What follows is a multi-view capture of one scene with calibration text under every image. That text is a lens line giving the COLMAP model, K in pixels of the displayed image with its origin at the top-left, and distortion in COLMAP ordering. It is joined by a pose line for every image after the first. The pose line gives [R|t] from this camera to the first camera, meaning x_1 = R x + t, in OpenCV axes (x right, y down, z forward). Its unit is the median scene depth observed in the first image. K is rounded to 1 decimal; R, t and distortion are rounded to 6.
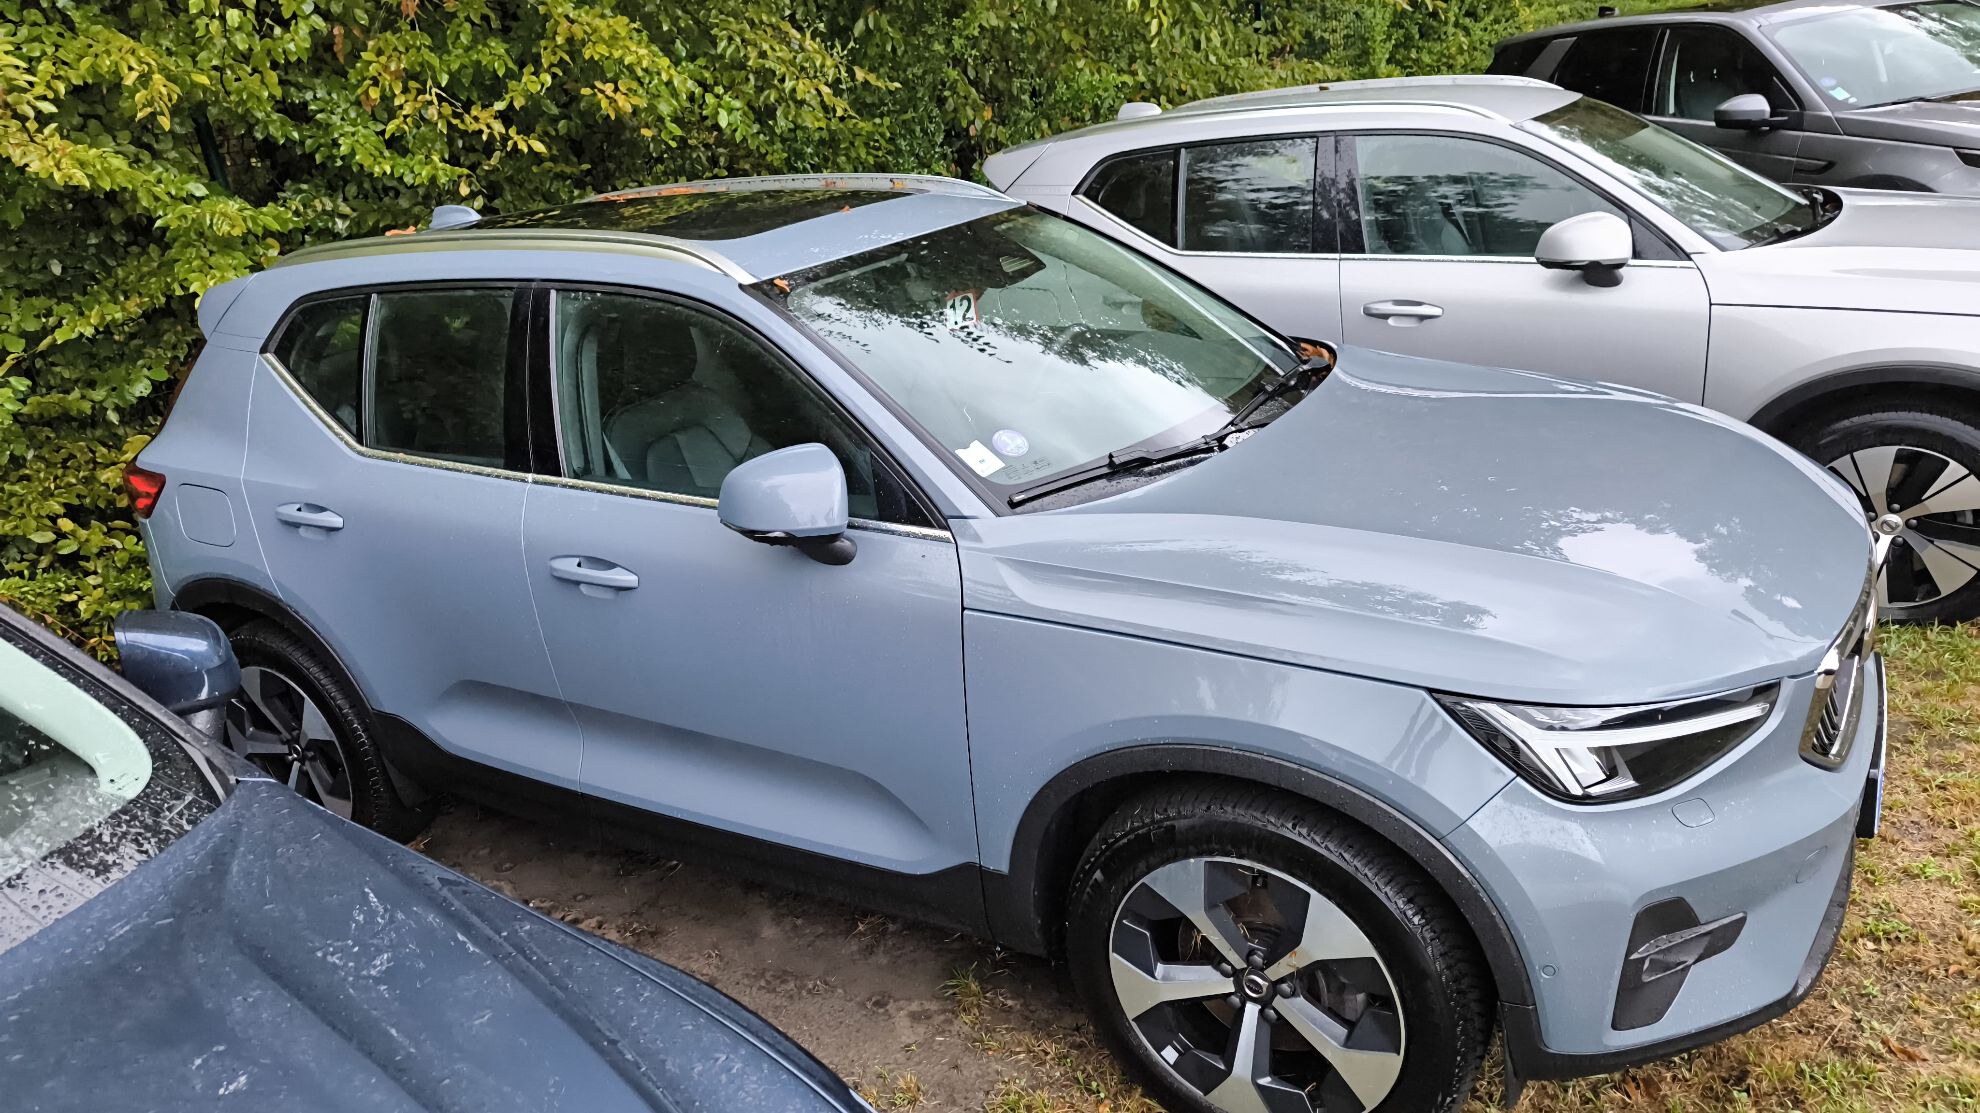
lens RADIAL K [[1370.5, 0, 990.0], [0, 1370.5, 556.5], [0, 0, 1]] dist [0.047685, -0.053266]
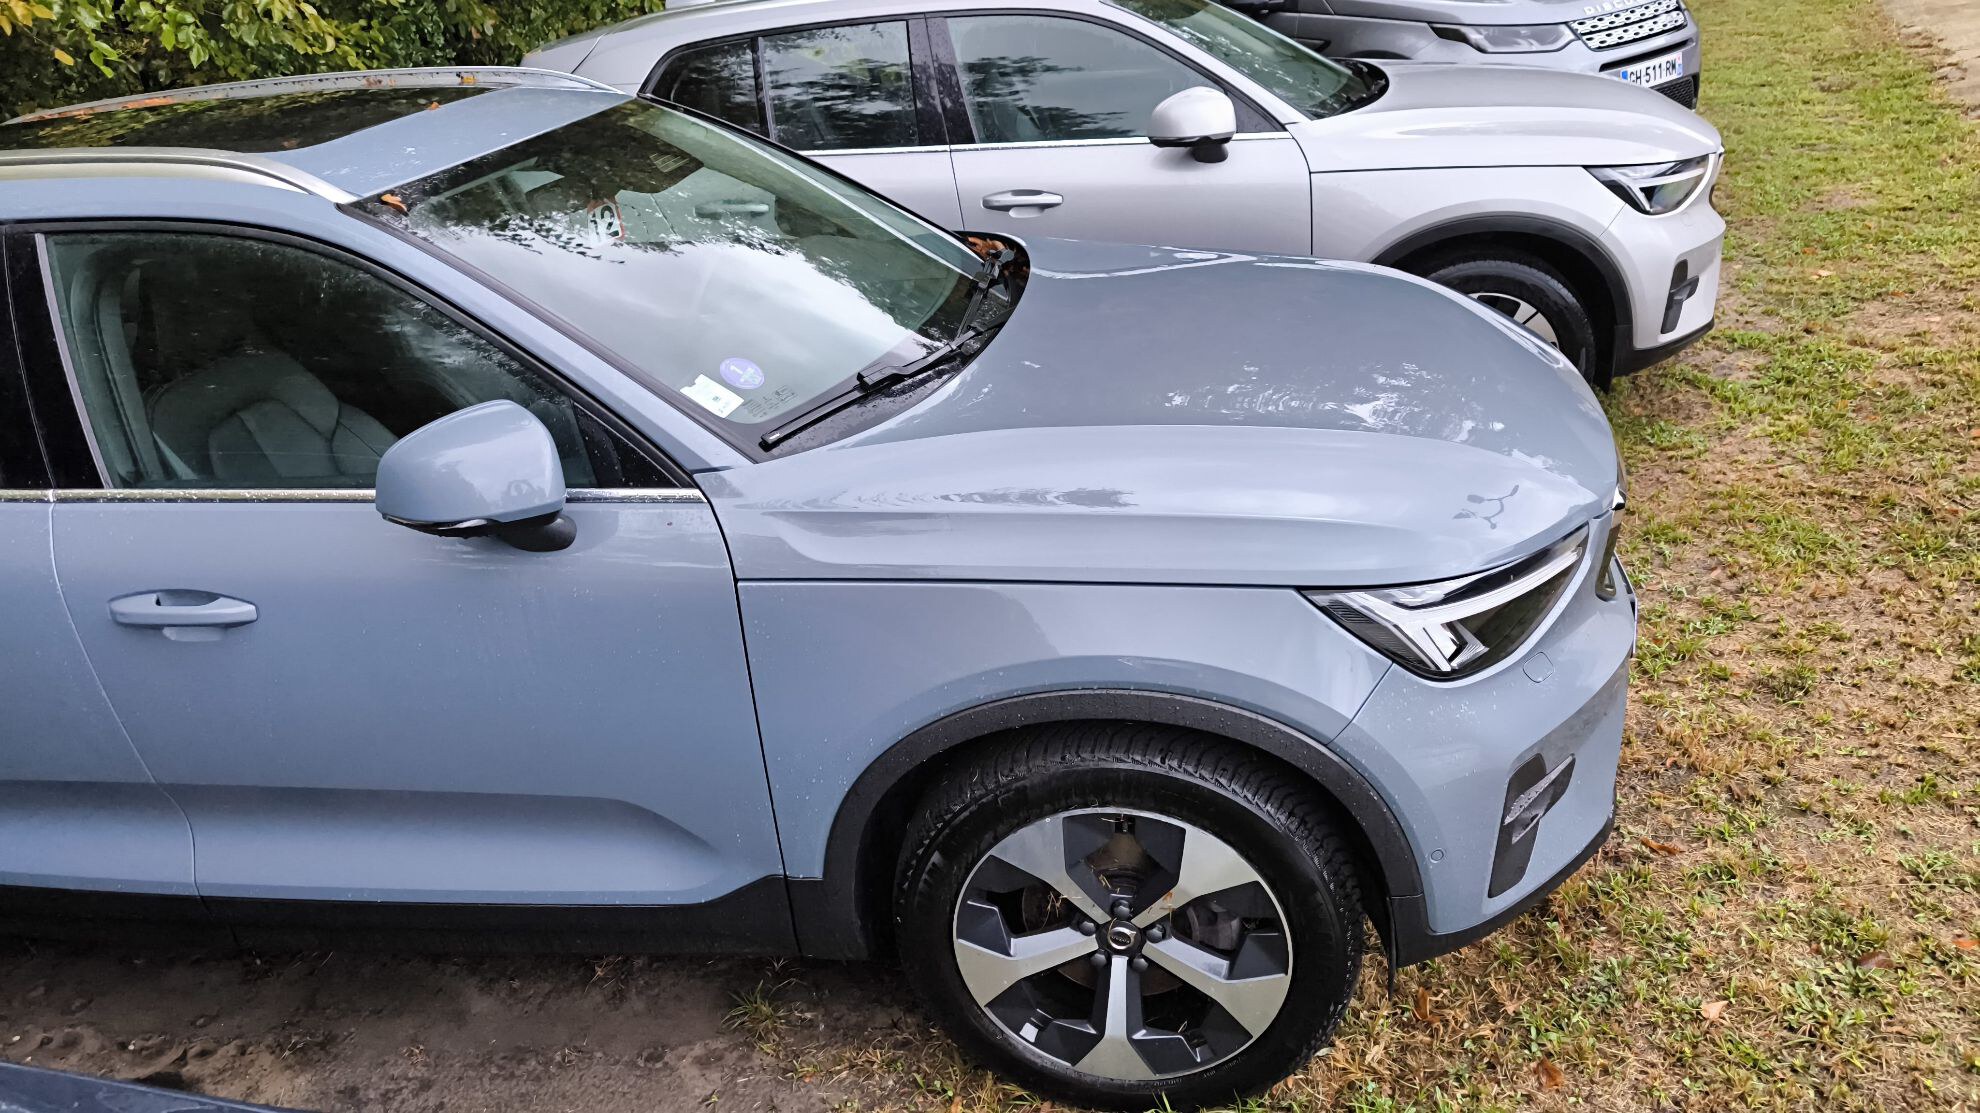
lens RADIAL K [[1370.5, 0, 990.0], [0, 1370.5, 556.5], [0, 0, 1]] dist [0.047685, -0.053266]
pose [[0.931197, -0.152620, 0.331027, -0.139376], [0.134147, 0.987879, 0.078097, -0.018511], [-0.338934, -0.028318, 0.940384, 0.167084]]
